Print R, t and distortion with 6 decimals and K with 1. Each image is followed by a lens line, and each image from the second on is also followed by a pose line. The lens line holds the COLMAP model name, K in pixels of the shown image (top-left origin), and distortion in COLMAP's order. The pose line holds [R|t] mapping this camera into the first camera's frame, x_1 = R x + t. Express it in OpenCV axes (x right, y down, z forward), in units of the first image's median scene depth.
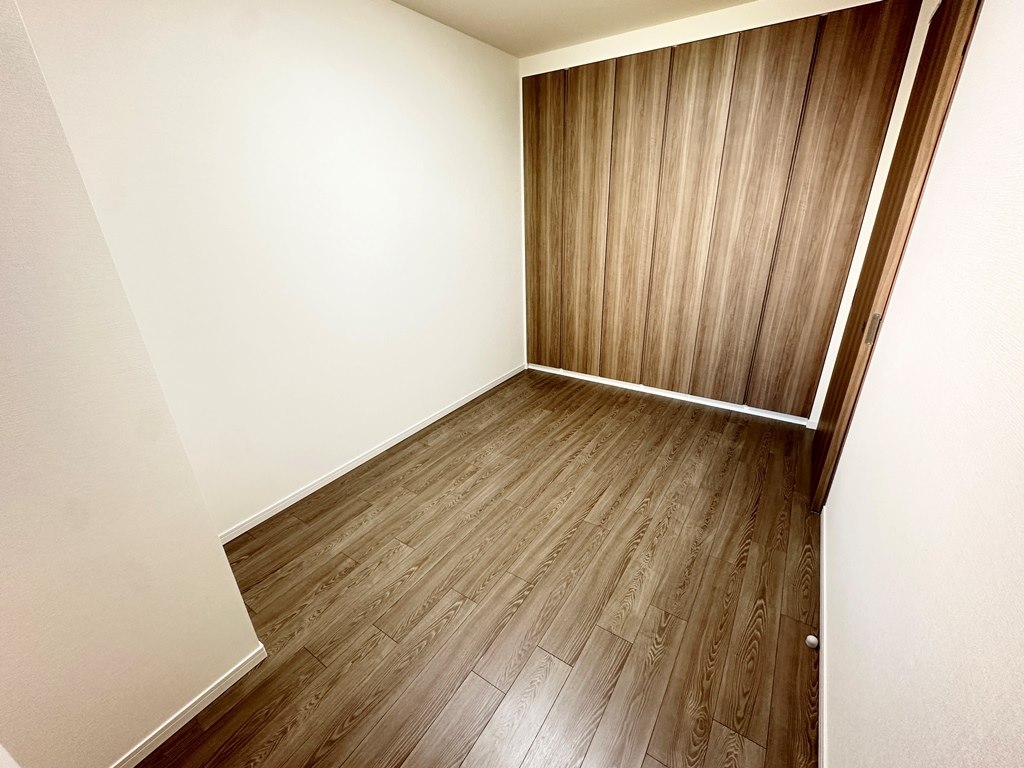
lens RADIAL K [[408.7, 0, 517.0], [0, 408.7, 386.3], [0, 0, 1]] dist [-0.018330, 0.000301]
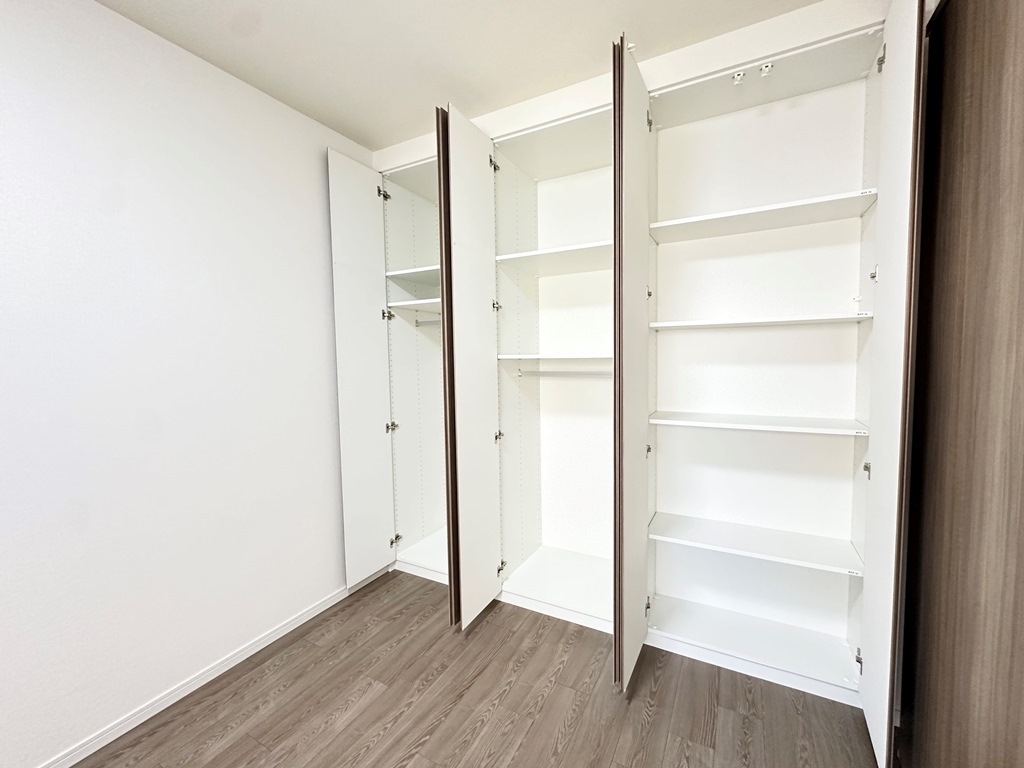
lens RADIAL K [[408.7, 0, 517.0], [0, 408.7, 386.3], [0, 0, 1]] dist [-0.018330, 0.000301]
pose [[0.995947, 0.002538, 0.089903, 0.181588], [0.027042, 0.944897, -0.326249, -0.114057], [-0.085777, 0.327358, 0.940999, 0.343575]]
